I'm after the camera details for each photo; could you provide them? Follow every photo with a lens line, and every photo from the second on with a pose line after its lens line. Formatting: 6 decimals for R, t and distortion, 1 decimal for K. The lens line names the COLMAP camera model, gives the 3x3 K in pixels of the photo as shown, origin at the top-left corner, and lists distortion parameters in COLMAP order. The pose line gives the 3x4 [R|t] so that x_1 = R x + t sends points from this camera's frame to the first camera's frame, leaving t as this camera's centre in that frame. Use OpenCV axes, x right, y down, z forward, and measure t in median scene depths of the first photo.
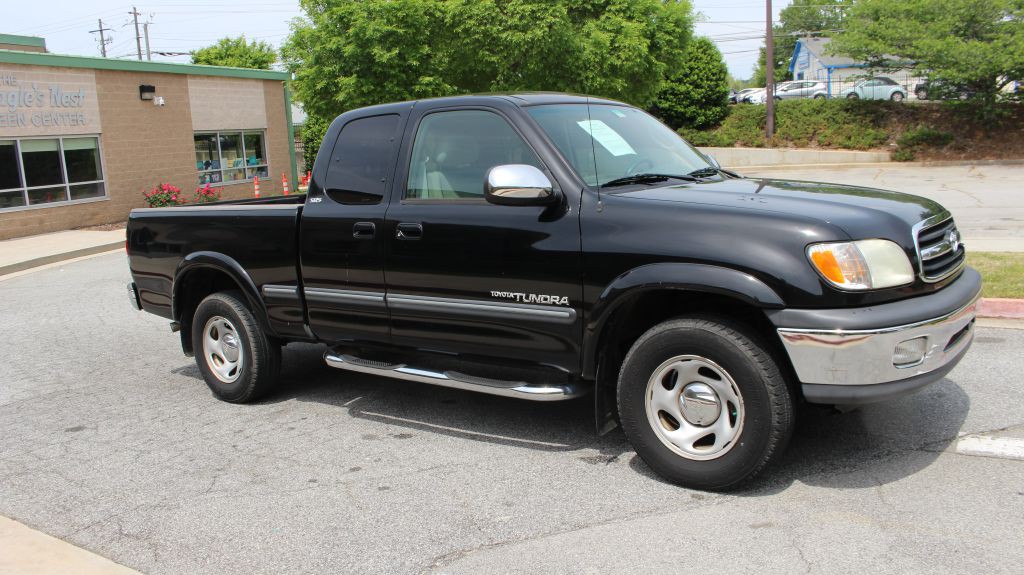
lens RADIAL K [[846.6, 0, 515.8], [0, 846.6, 282.8], [0, 0, 1]] dist [-0.161822, 0.132233]
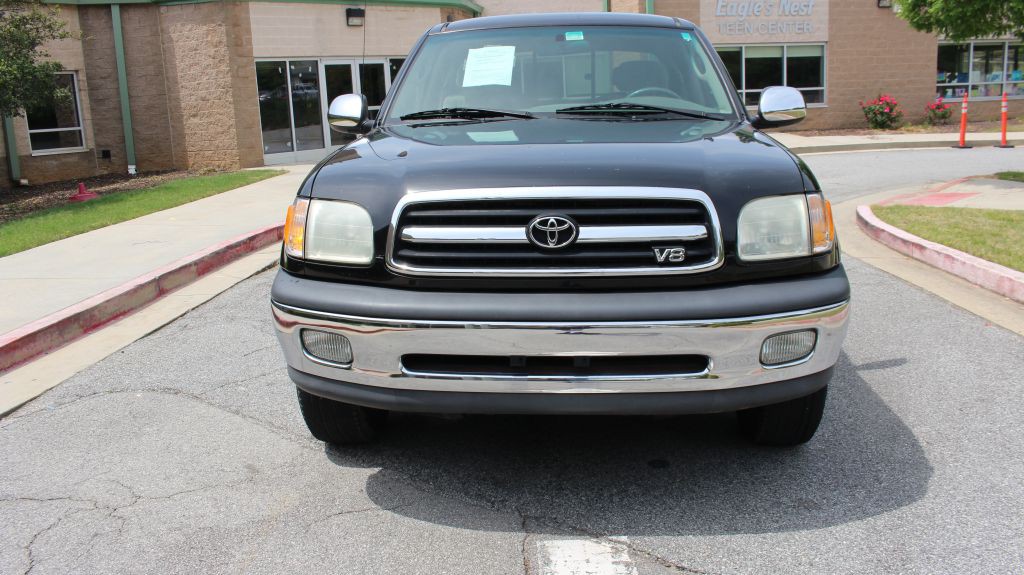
lens RADIAL K [[846.6, 0, 515.8], [0, 846.6, 282.8], [0, 0, 1]] dist [-0.161822, 0.132233]
pose [[0.541746, 0.219203, -0.811456, 0.288188], [-0.127502, 0.975656, 0.178435, -0.034171], [0.830815, 0.006796, 0.556507, 0.164002]]
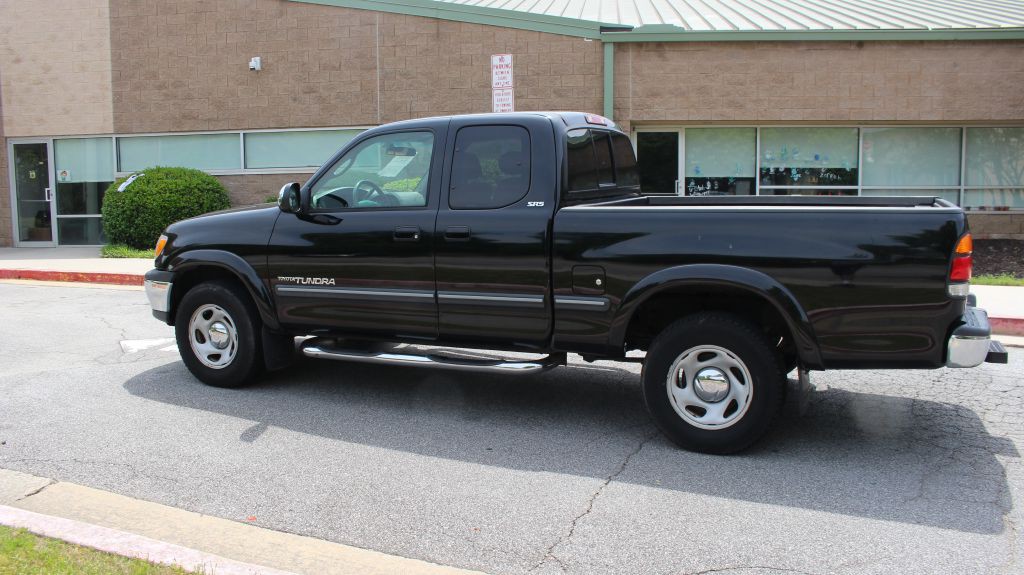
lens RADIAL K [[846.6, 0, 515.8], [0, 846.6, 282.8], [0, 0, 1]] dist [-0.161822, 0.132233]
pose [[-0.973146, 0.101109, -0.206795, 0.074947], [0.040293, 0.959319, 0.279433, -0.119292], [0.226636, 0.263597, -0.937631, 0.790678]]
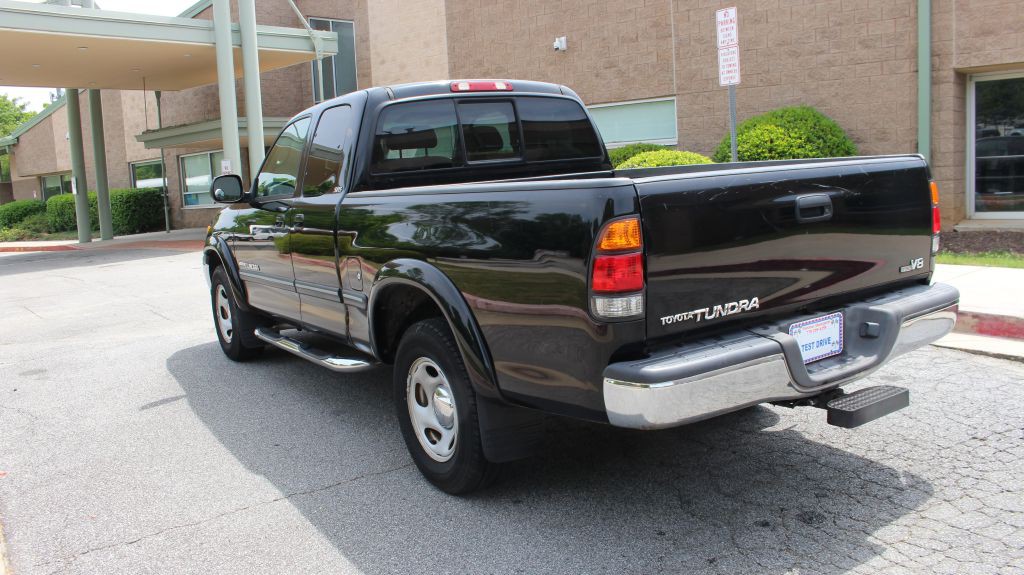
lens RADIAL K [[846.6, 0, 515.8], [0, 846.6, 282.8], [0, 0, 1]] dist [-0.161822, 0.132233]
pose [[-0.931826, 0.074634, 0.355148, -0.180238], [0.171286, 0.953211, 0.249098, -0.087162], [-0.319940, 0.292948, -0.901010, 0.734528]]
